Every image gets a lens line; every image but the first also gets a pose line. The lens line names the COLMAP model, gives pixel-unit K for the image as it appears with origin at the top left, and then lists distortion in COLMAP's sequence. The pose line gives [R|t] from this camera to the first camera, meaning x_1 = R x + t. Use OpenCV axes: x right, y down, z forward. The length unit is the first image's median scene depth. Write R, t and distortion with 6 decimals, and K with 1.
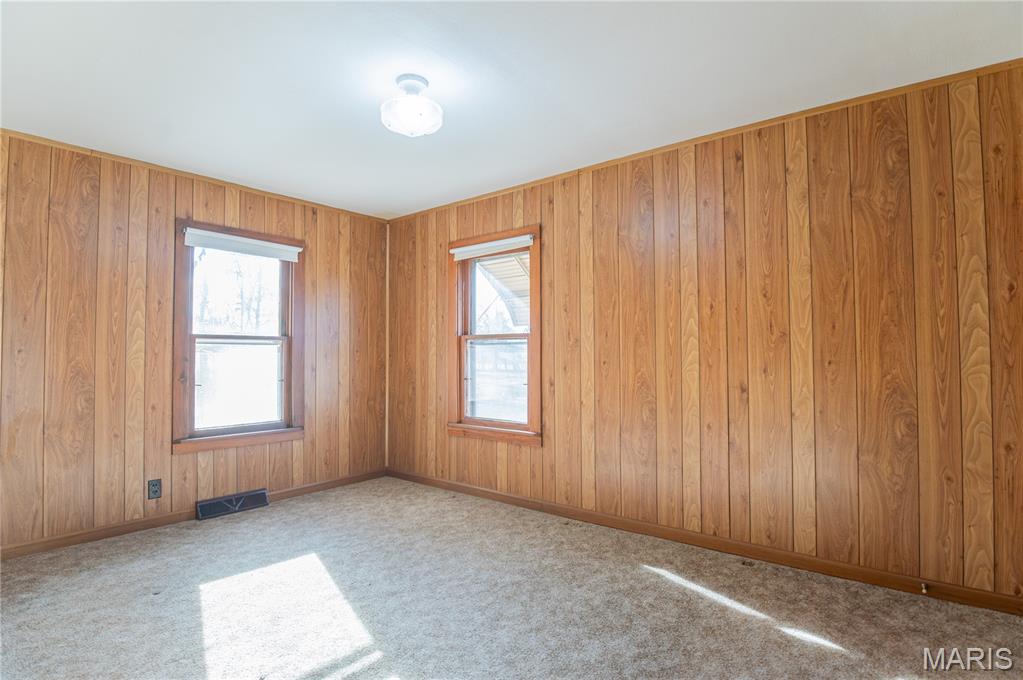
lens RADIAL K [[506.9, 0, 506.4], [0, 506.9, 337.8], [0, 0, 1]] dist [-0.017558, -0.004977]
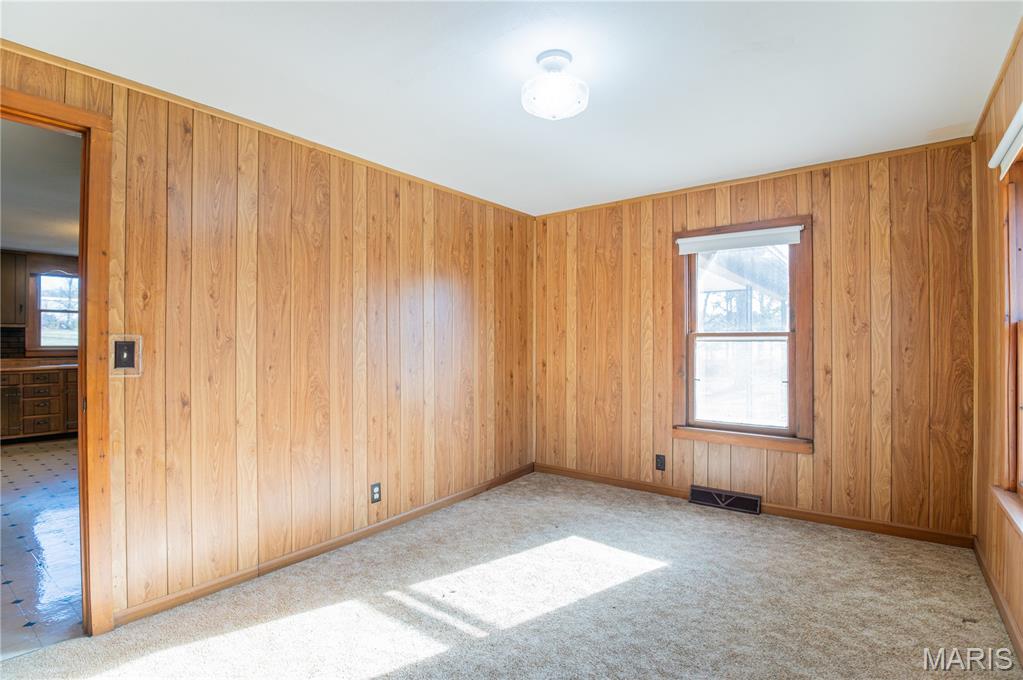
lens RADIAL K [[492.2, 0, 511.5], [0, 492.2, 340.0], [0, 0, 1]] dist [-0.018481, -0.006898]
pose [[0.047979, -0.004025, -0.998840, 0.451813], [0.034769, 0.999393, -0.002357, -0.003980], [0.998243, -0.034615, 0.048090, 0.574519]]
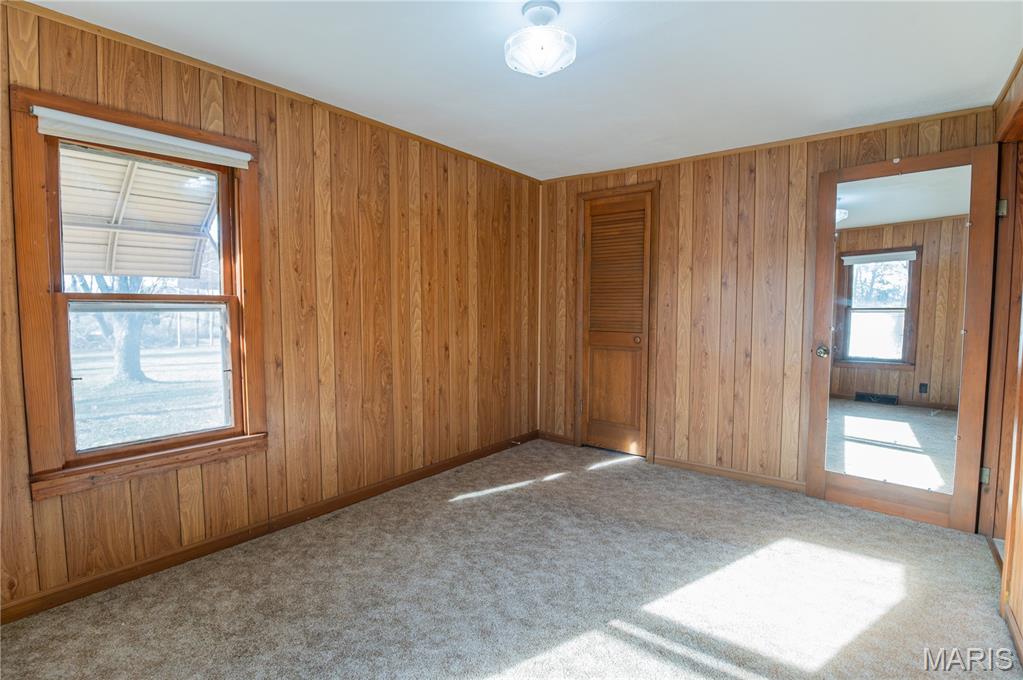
lens RADIAL K [[492.2, 0, 511.5], [0, 492.2, 340.0], [0, 0, 1]] dist [-0.018481, -0.006898]
pose [[-0.001560, -0.059724, 0.998214, -0.686110], [-0.033999, 0.997641, 0.059637, -0.002457], [-0.999421, -0.033845, -0.003587, 0.688395]]
